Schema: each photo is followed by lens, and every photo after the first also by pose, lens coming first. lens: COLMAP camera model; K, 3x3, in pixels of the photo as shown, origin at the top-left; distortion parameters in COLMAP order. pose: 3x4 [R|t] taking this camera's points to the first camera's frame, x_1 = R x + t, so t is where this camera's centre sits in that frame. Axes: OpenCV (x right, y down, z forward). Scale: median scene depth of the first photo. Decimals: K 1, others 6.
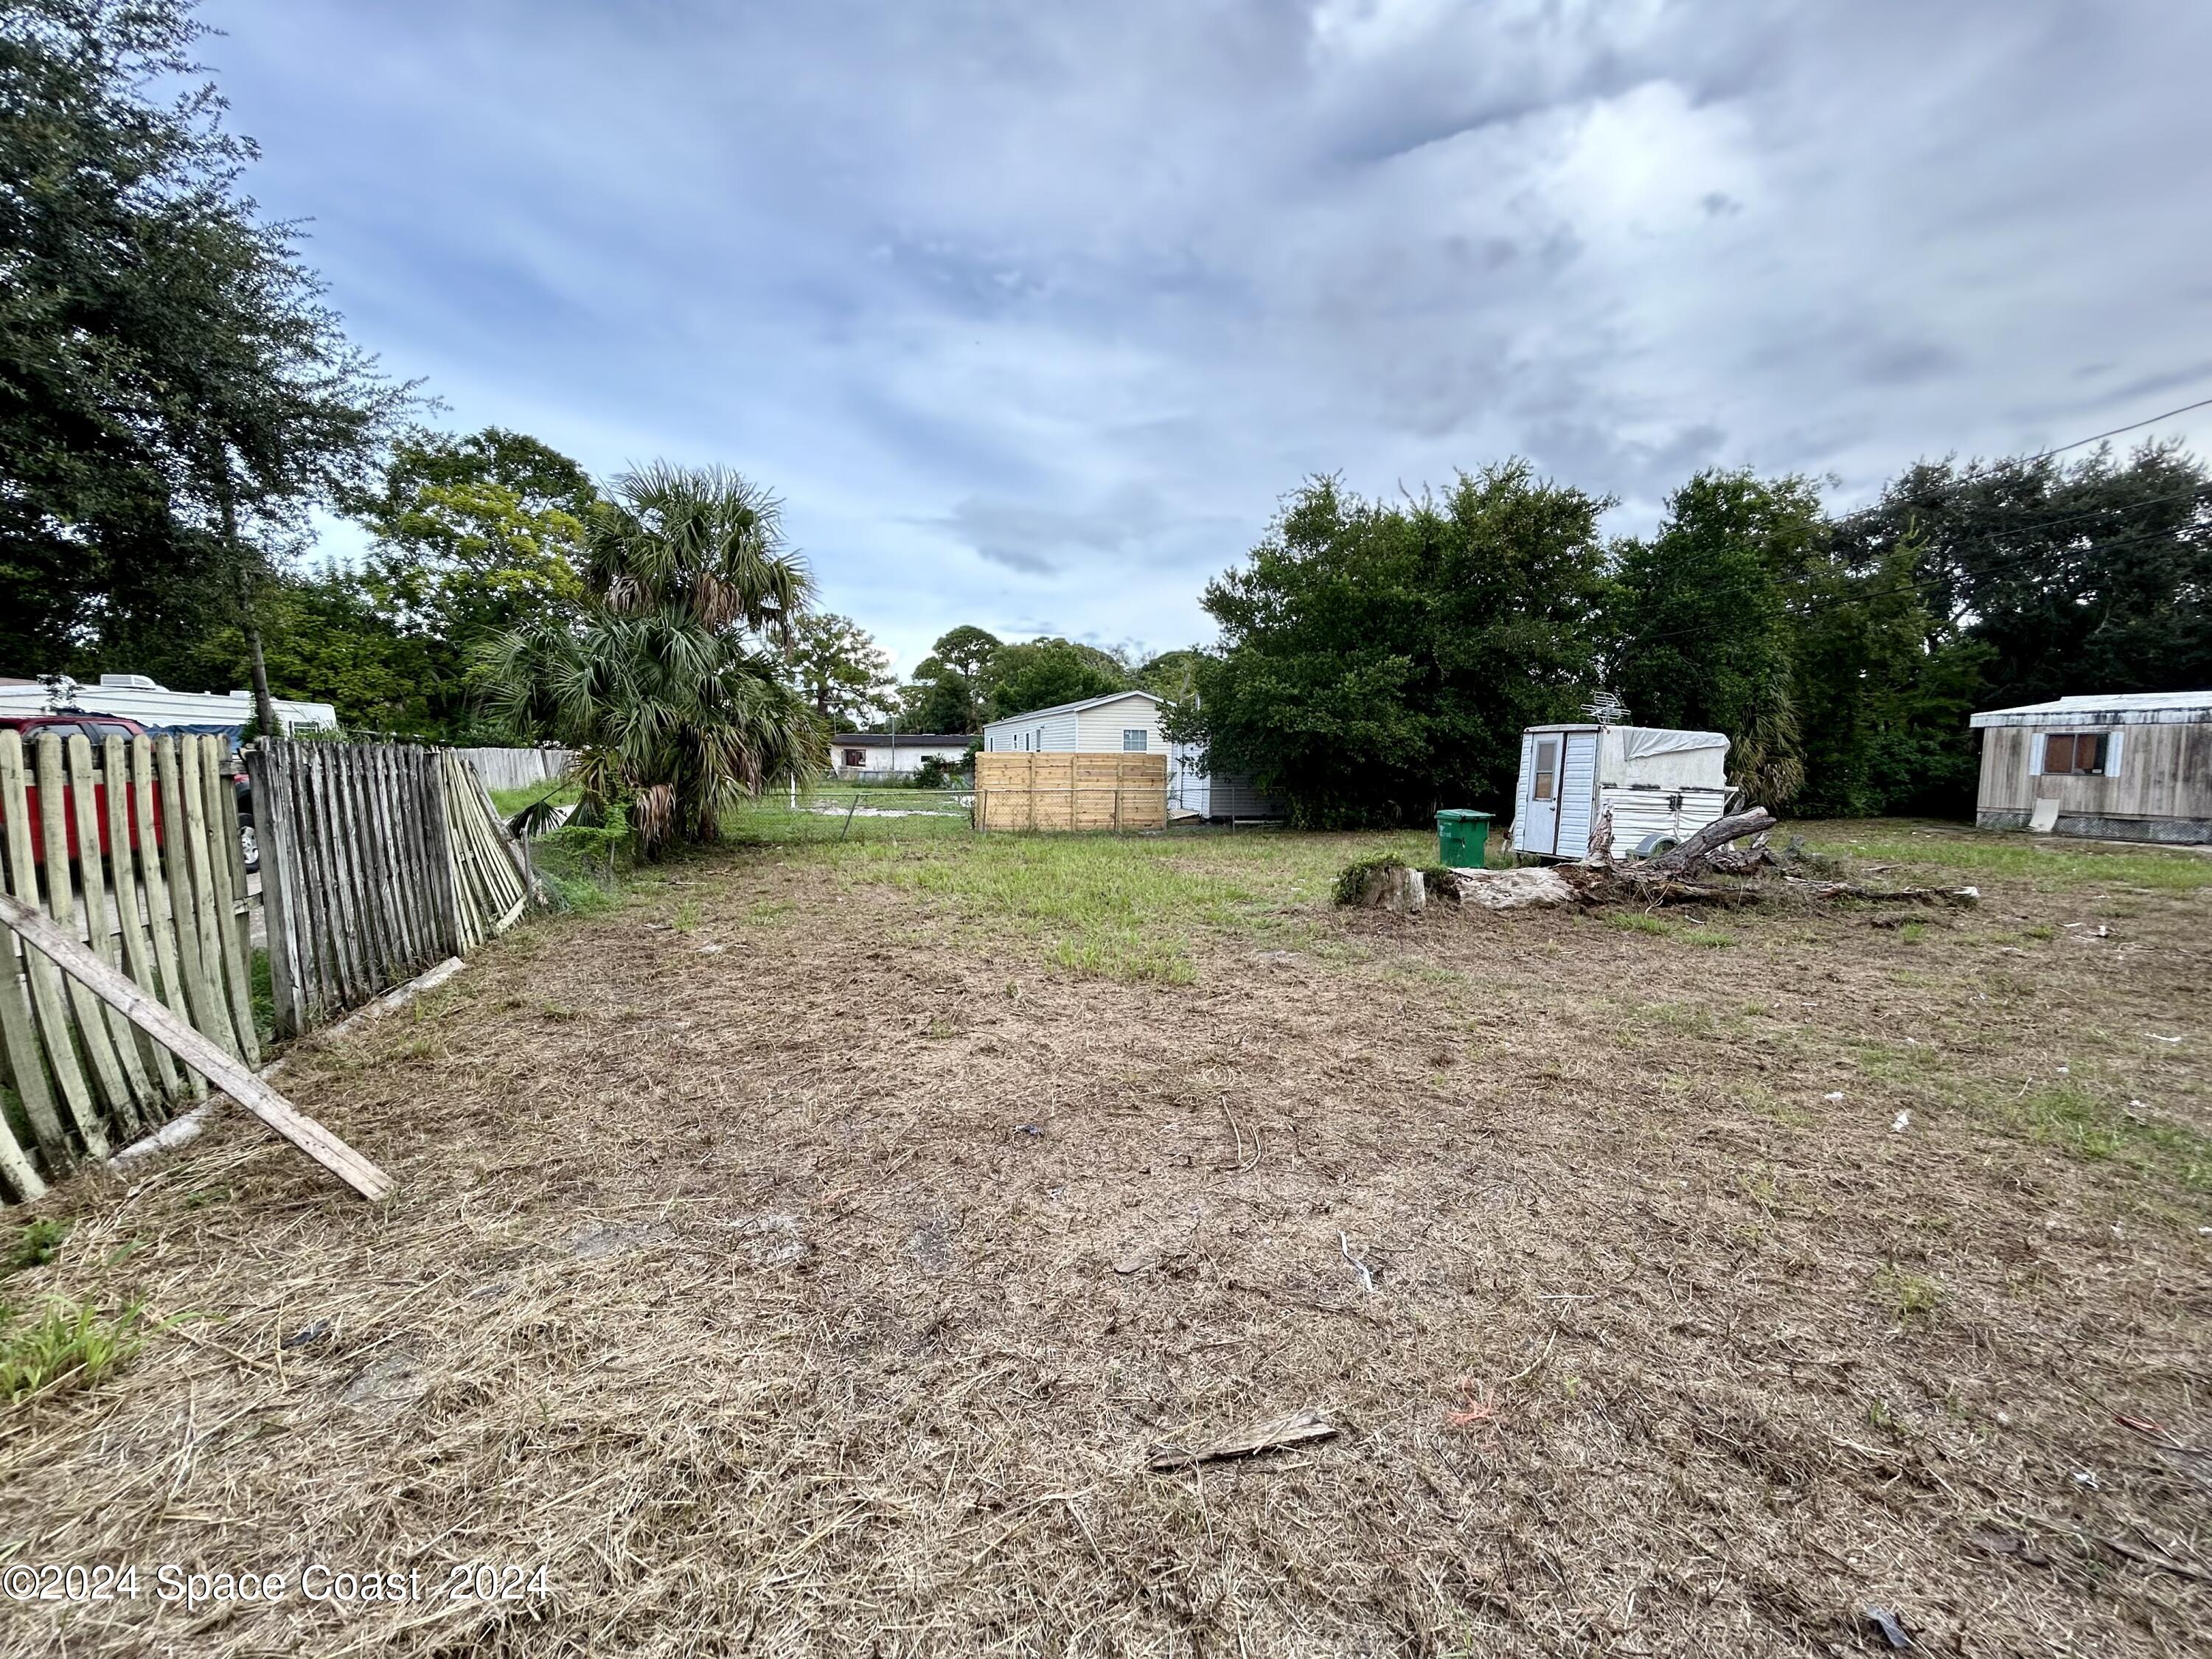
lens RADIAL K [[888.6, 0, 1114.0], [0, 888.6, 824.3], [0, 0, 1]] dist [-0.001410, 0.000697]
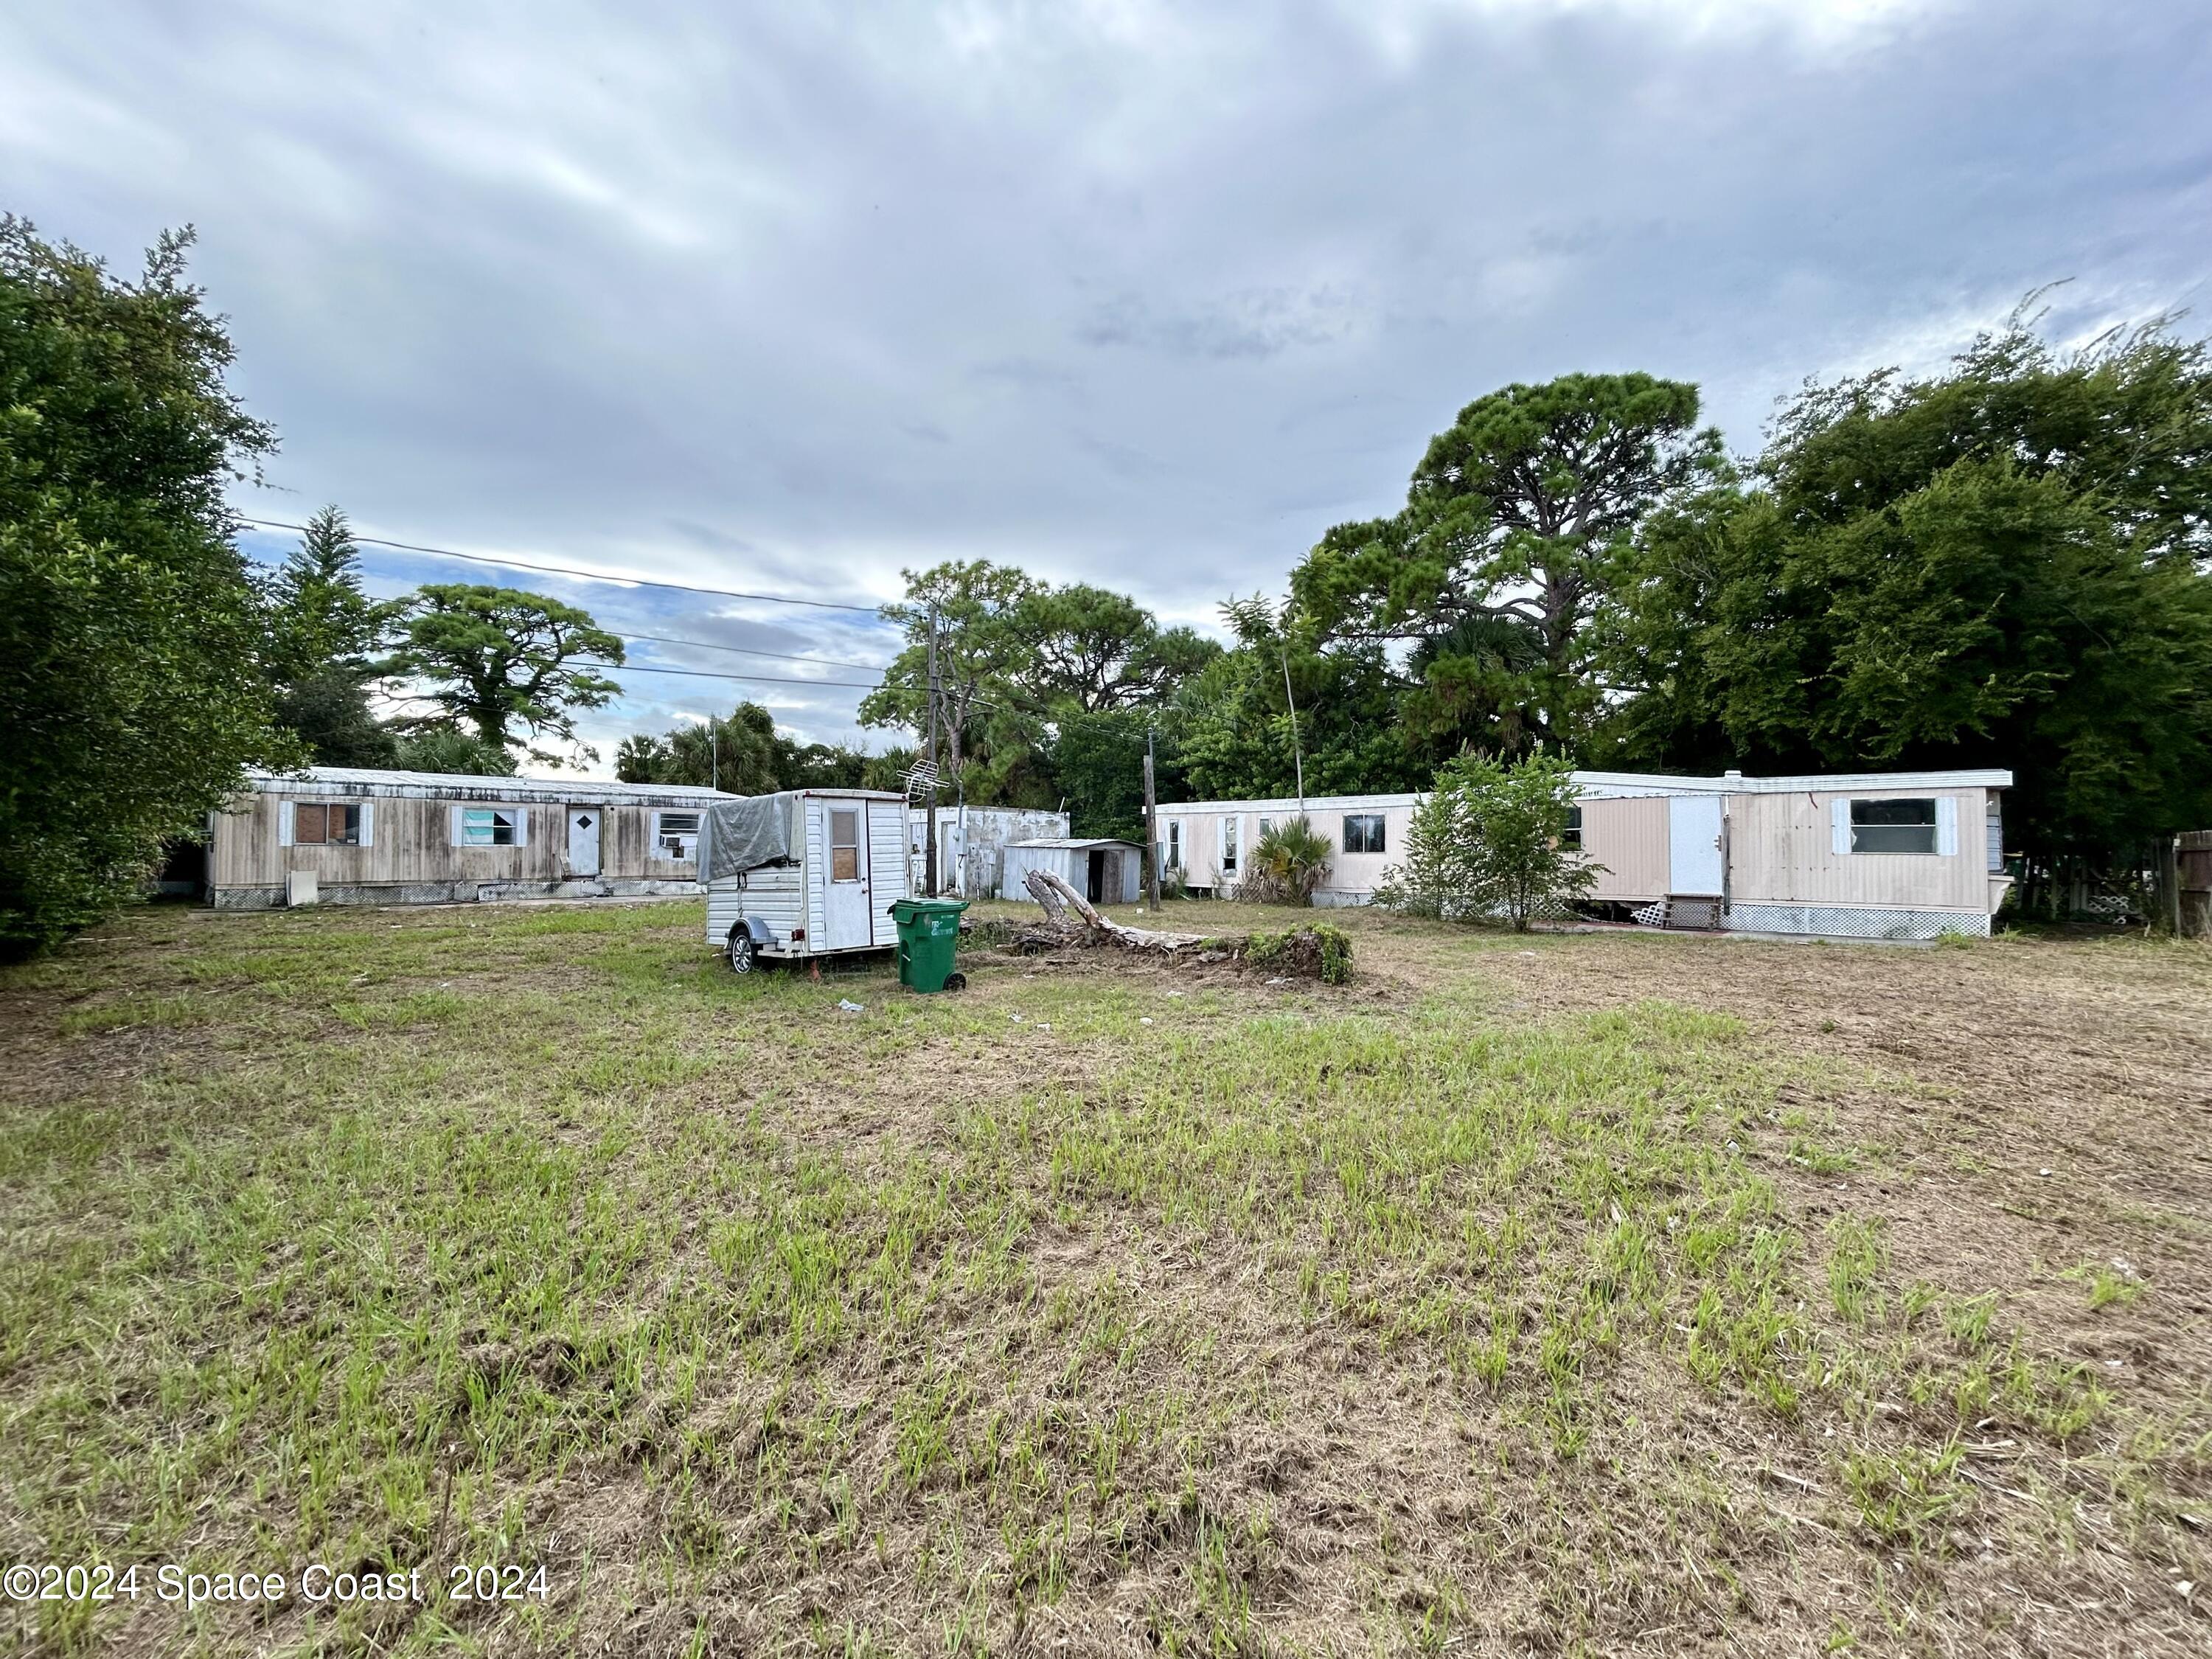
lens RADIAL K [[888.6, 0, 1129.0], [0, 888.6, 833.9], [0, 0, 1]] dist [-0.001410, 0.000697]
pose [[-0.505702, -0.000416, 0.862708, -0.235790], [0.055505, 0.997912, 0.033017, -0.056692], [-0.860921, 0.064581, -0.504624, 0.809751]]
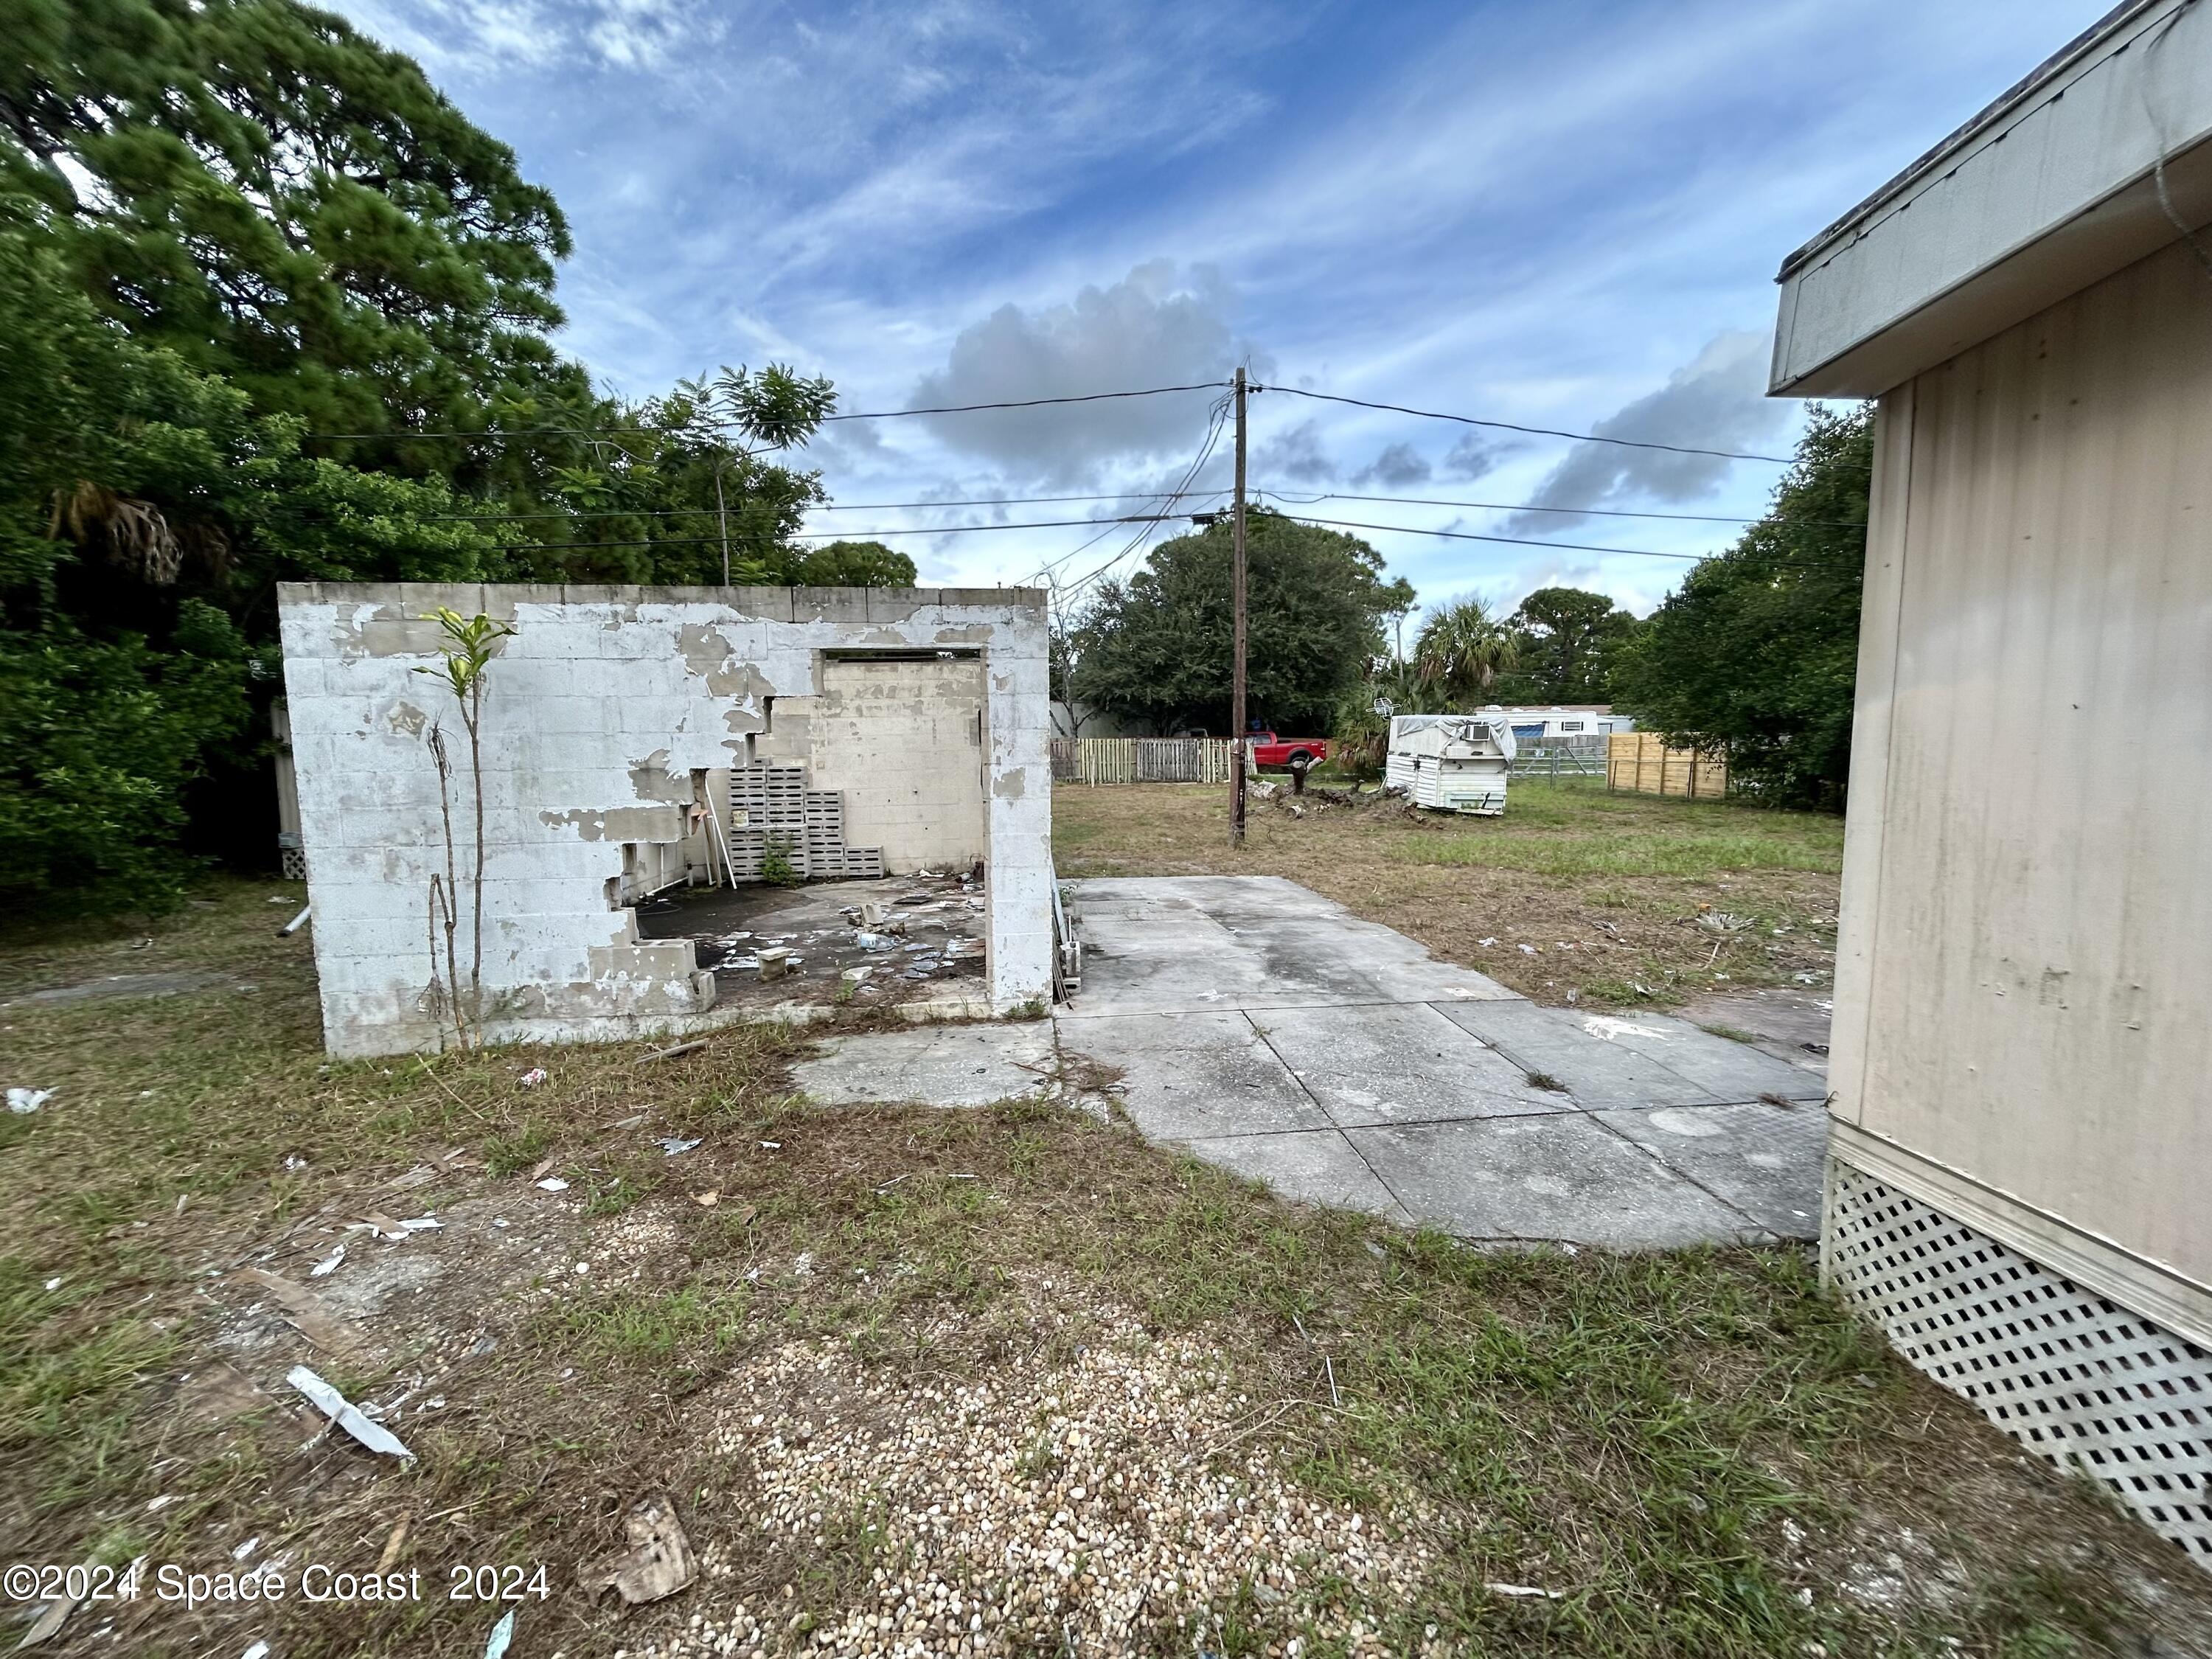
lens RADIAL K [[888.6, 0, 1110.0], [0, 888.6, 828.2], [0, 0, 1]] dist [-0.001410, 0.000697]
pose [[-0.209513, 0.089757, -0.973678, 1.517861], [-0.065014, 0.992296, 0.105463, -0.028132], [0.975642, 0.085399, -0.202063, 0.521390]]
